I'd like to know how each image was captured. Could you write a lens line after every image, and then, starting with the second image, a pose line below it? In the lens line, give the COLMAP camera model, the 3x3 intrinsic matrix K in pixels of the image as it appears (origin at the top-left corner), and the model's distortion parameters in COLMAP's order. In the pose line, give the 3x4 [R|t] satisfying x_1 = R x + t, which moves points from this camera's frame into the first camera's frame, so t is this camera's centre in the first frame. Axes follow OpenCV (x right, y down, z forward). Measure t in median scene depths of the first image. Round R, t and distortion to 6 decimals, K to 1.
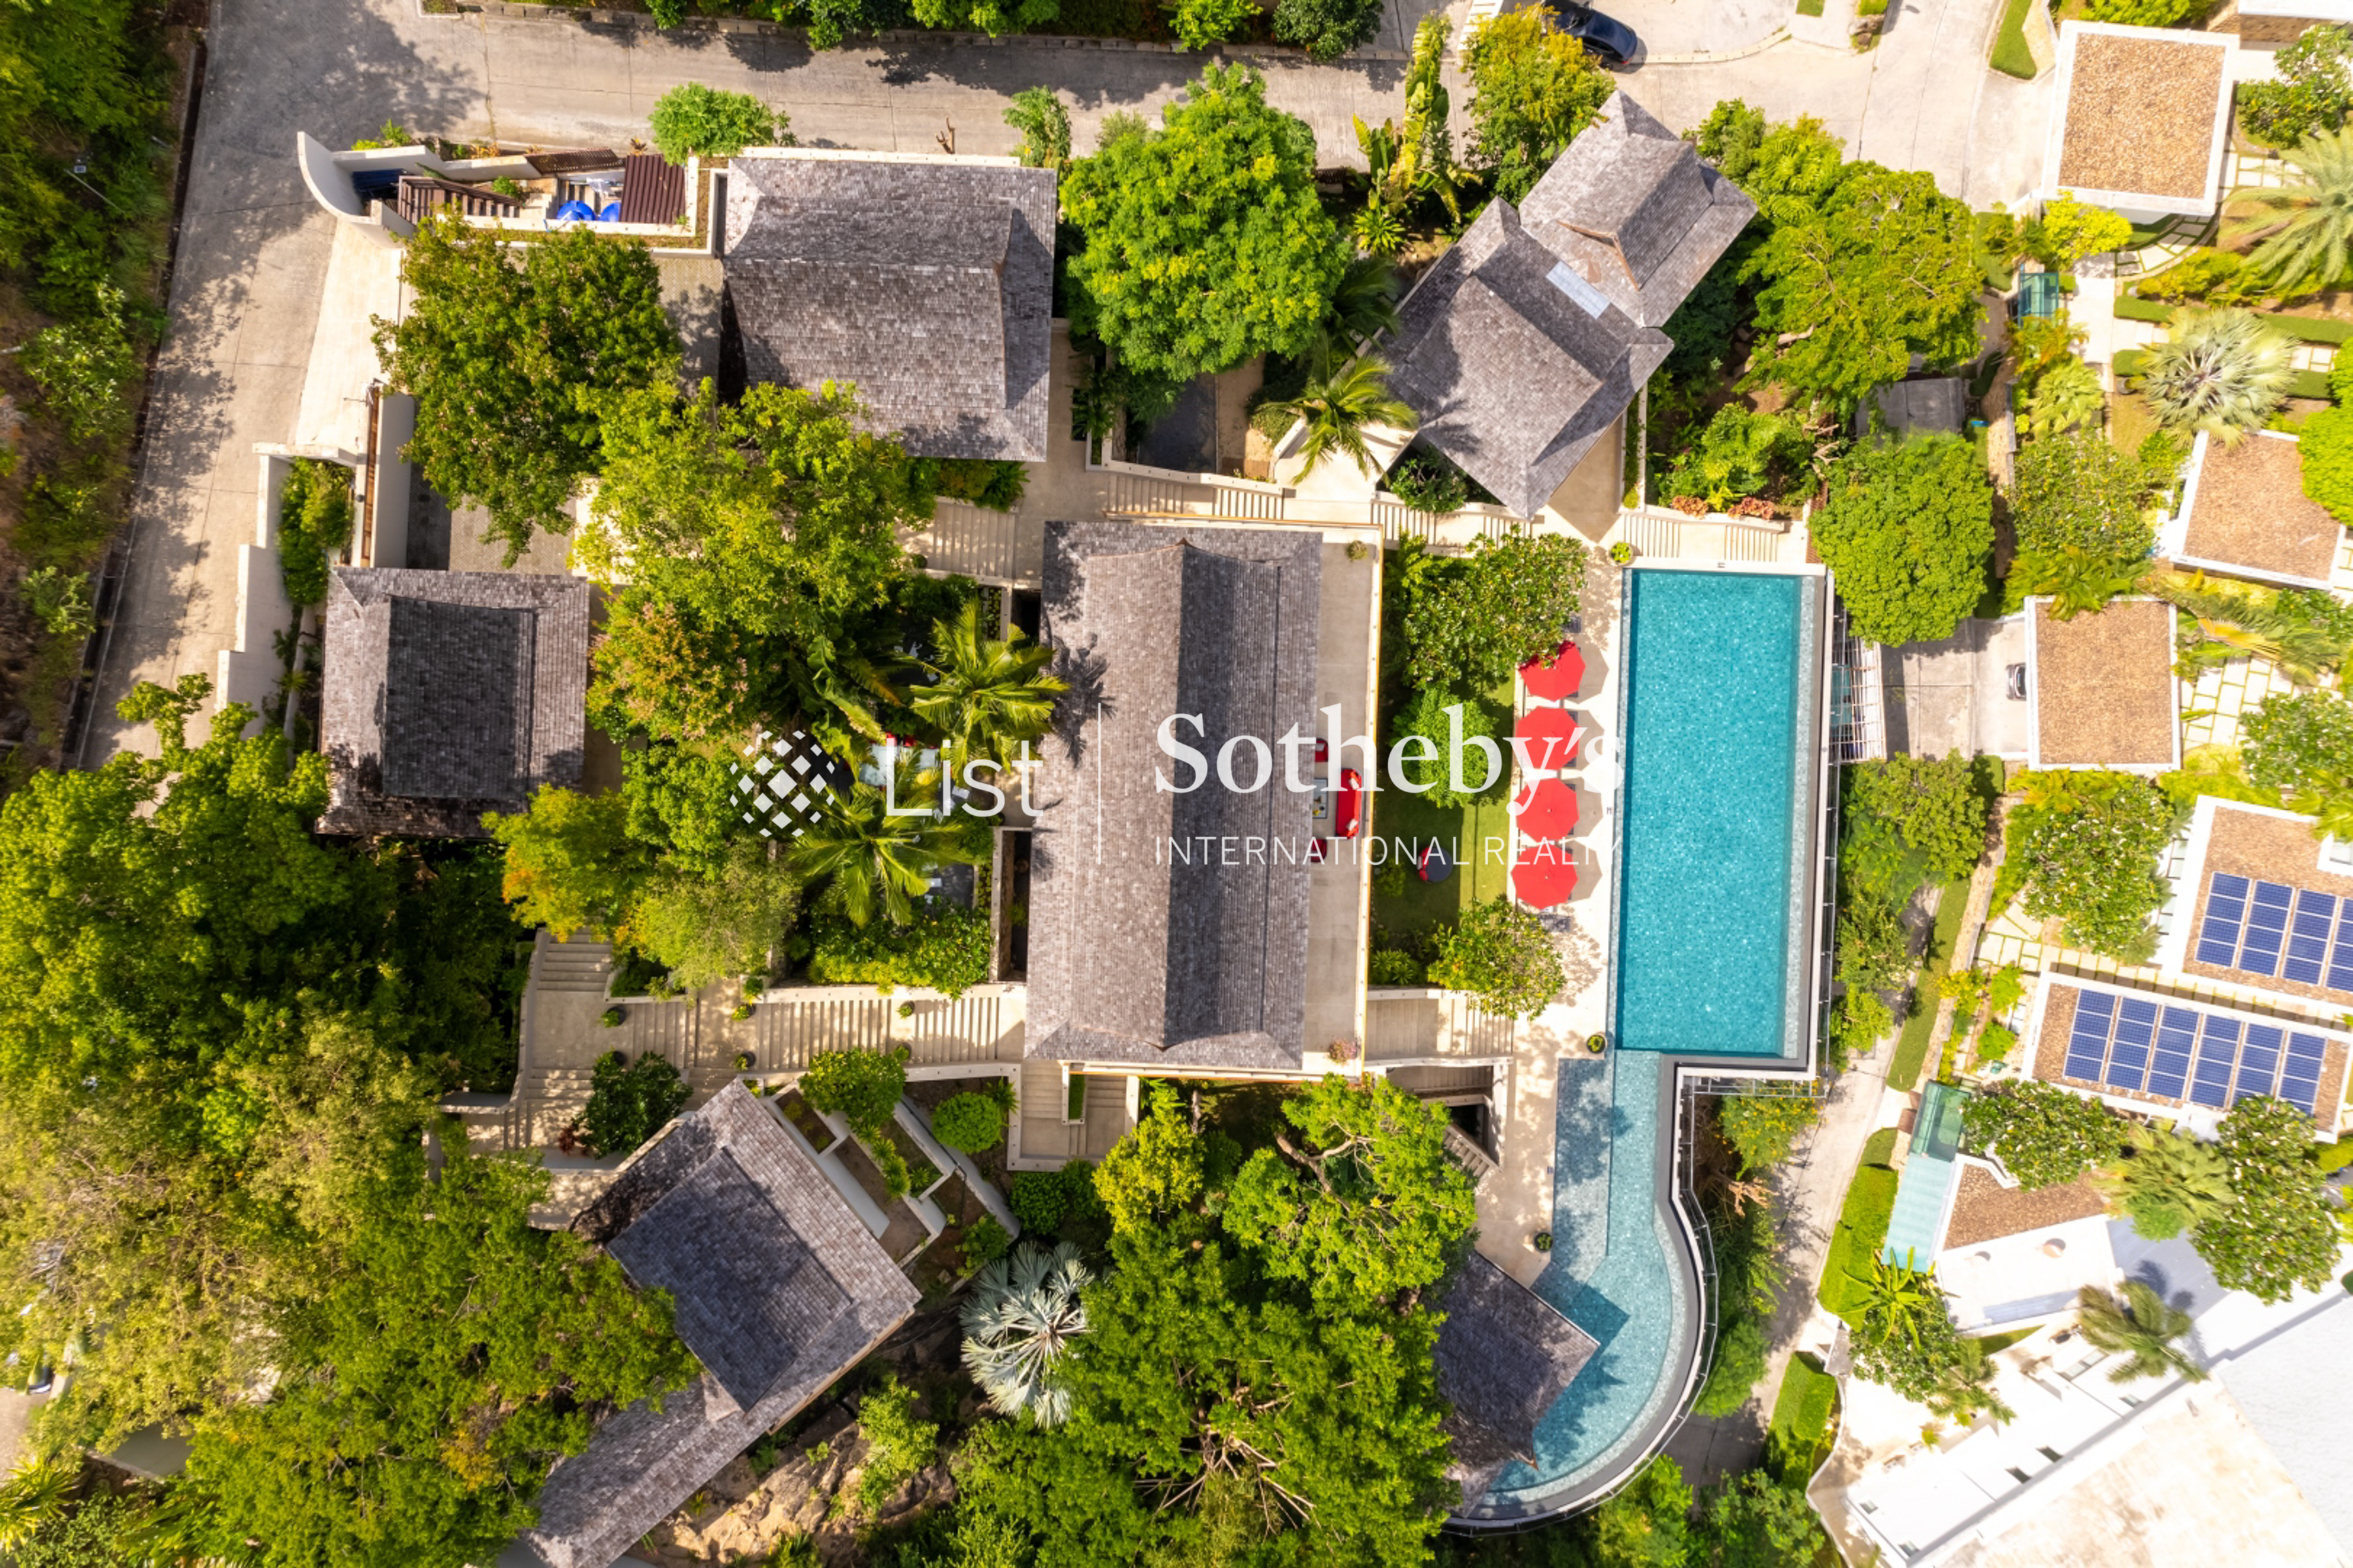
lens RADIAL K [[1509.0, 0, 1176.5], [0, 1509.0, 784.0], [0, 0, 1]] dist [-0.048188, 0.074252]
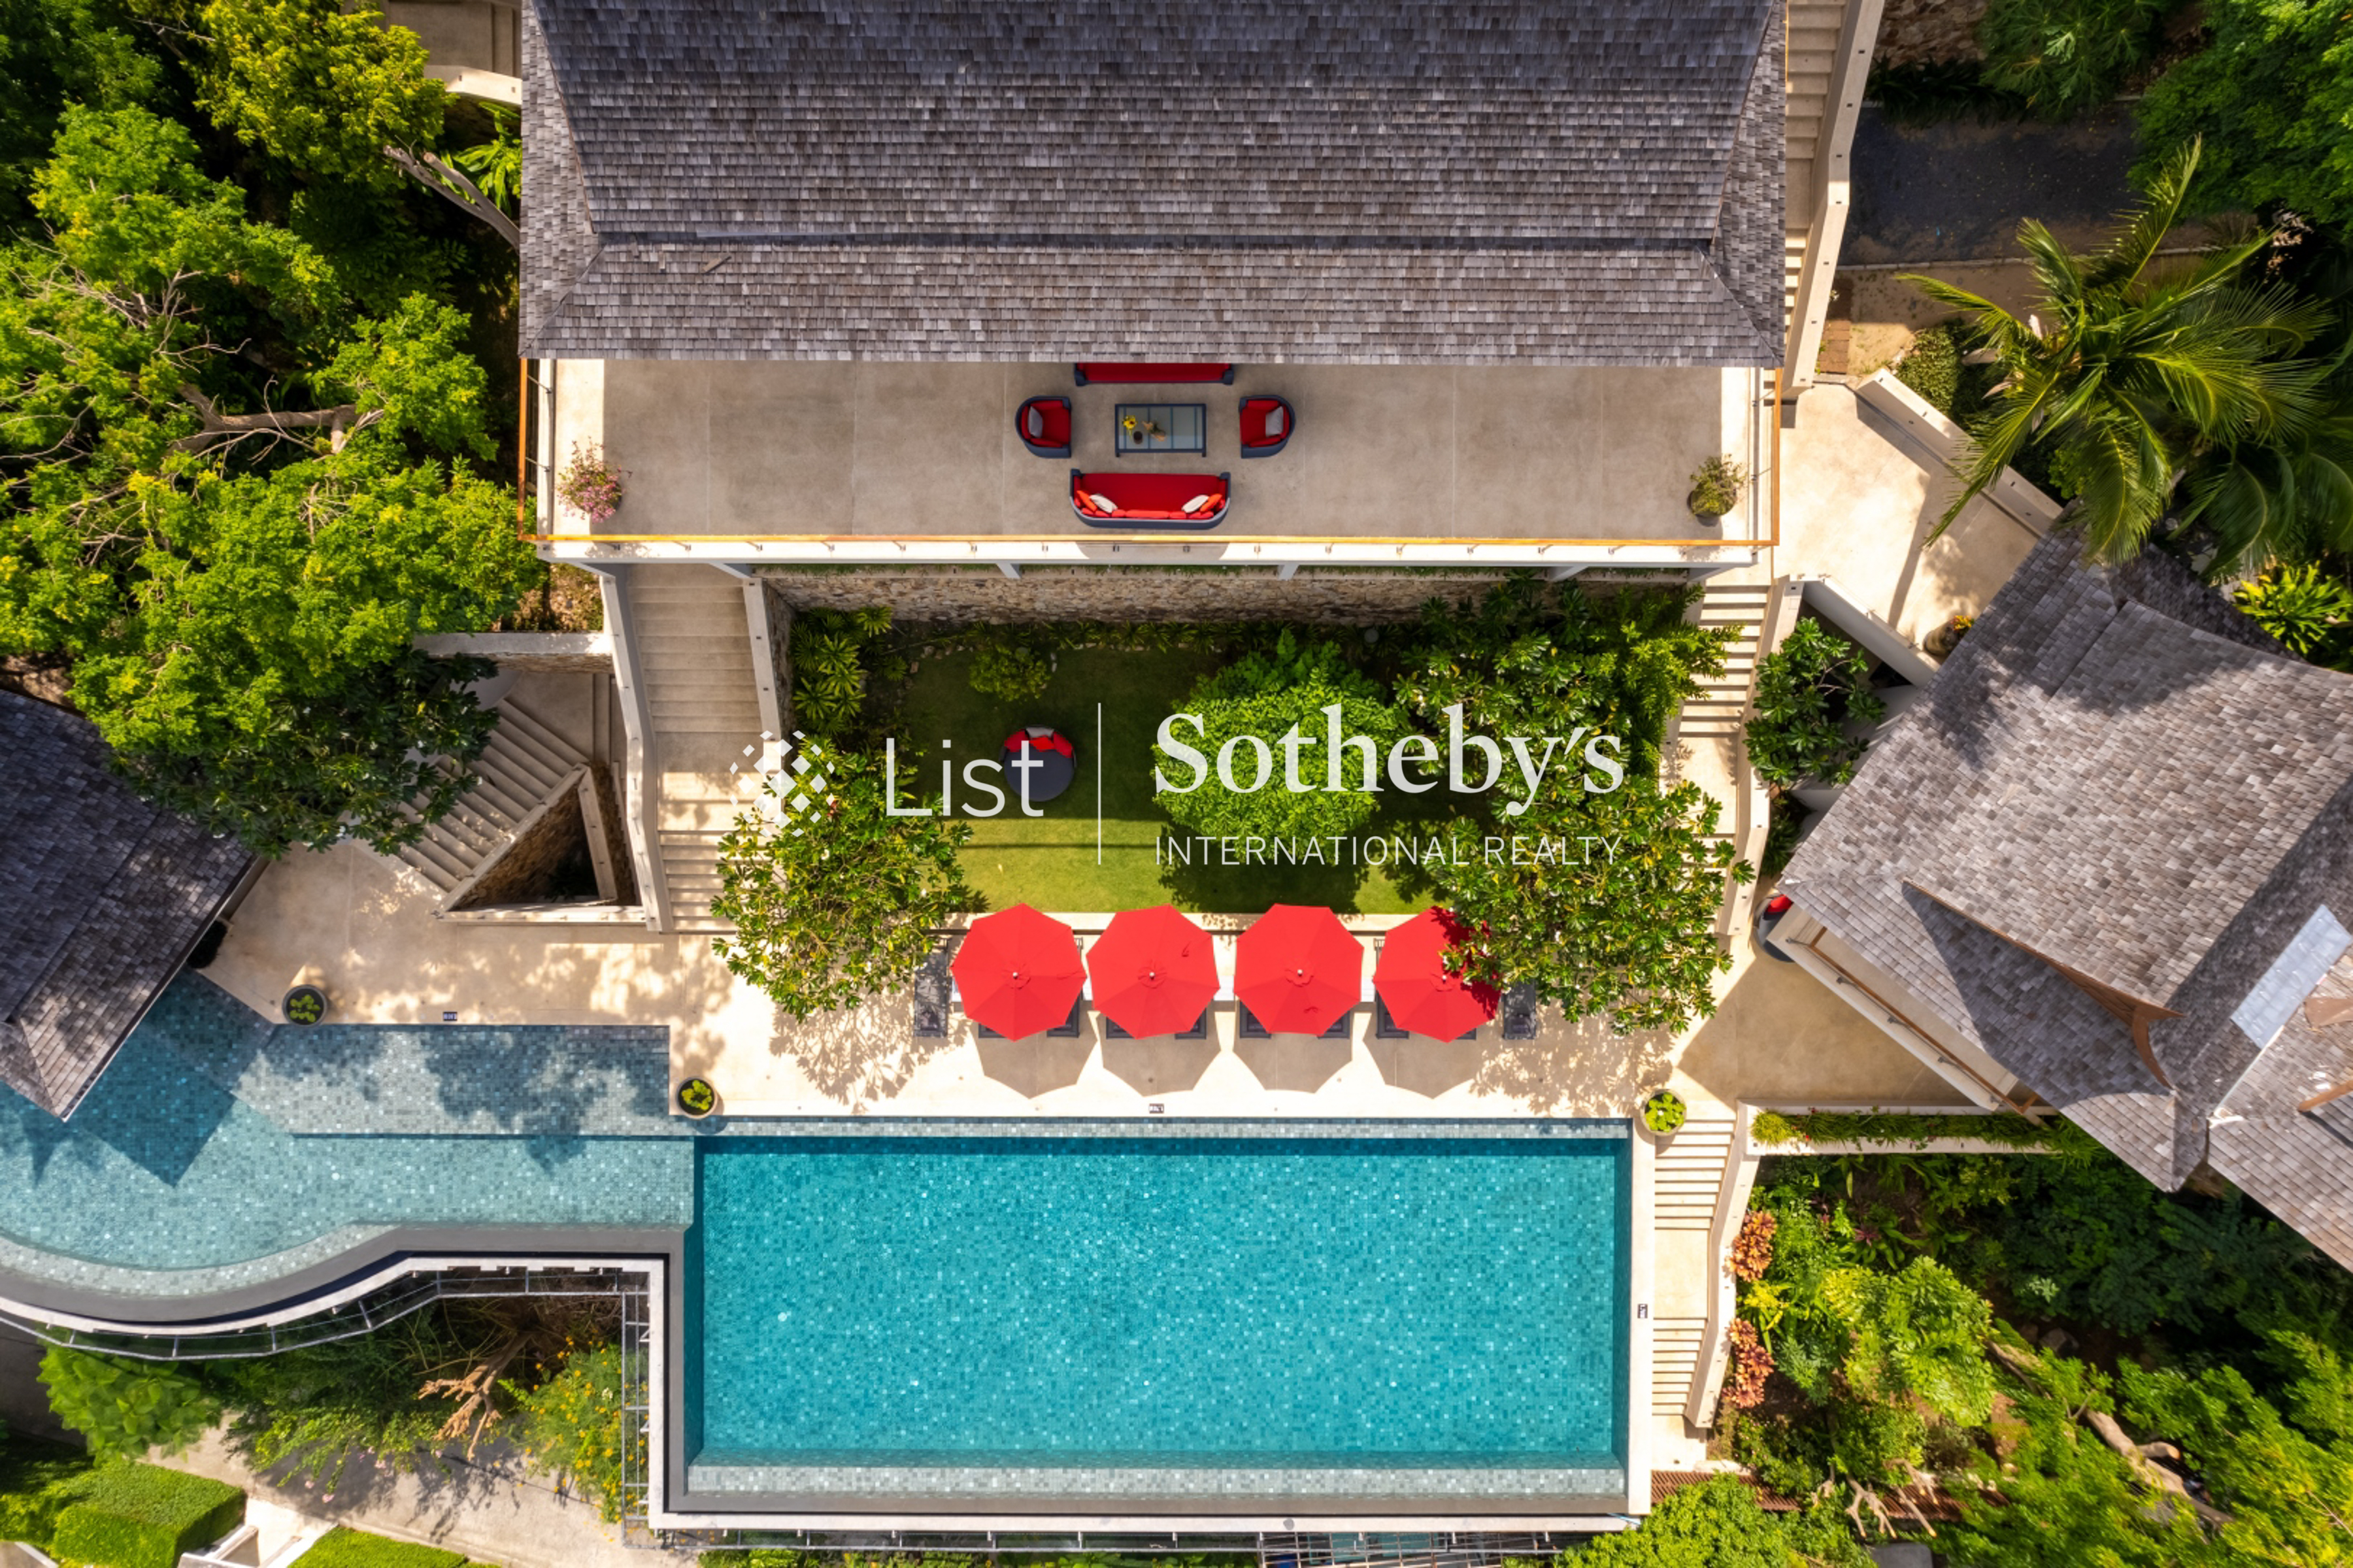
lens RADIAL K [[1509.0, 0, 1176.5], [0, 1509.0, 784.0], [0, 0, 1]] dist [-0.048188, 0.074252]
pose [[0.033274, 0.999442, -0.003059, 0.178800], [-0.999442, 0.033265, -0.002976, 0.008985], [-0.002872, 0.003156, 0.999991, 0.486809]]
